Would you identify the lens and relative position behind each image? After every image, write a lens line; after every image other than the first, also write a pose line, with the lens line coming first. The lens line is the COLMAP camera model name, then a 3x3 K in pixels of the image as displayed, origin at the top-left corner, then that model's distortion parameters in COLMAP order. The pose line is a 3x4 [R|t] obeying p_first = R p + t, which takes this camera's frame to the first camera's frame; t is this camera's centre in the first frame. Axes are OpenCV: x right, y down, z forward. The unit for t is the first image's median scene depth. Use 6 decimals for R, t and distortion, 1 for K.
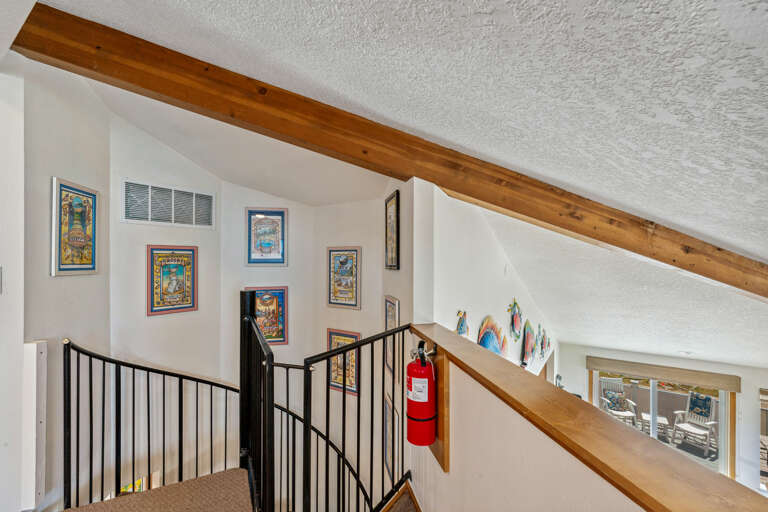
lens RADIAL K [[329.9, 0, 383.7], [0, 329.9, 262.4], [0, 0, 1]] dist [-0.000488, -0.000028]
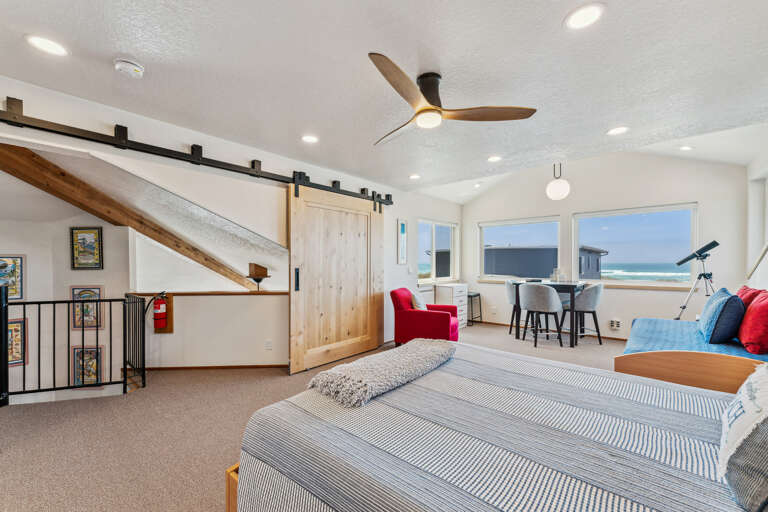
lens RADIAL K [[307.5, 0, 381.2], [0, 307.5, 259.2], [0, 0, 1]] dist [0.000368, -0.000044]
pose [[0.127249, 0.007988, 0.991839, -1.536319], [0.013602, 0.999859, -0.009798, 0.003941], [-0.991778, 0.014738, 0.127122, -0.830689]]
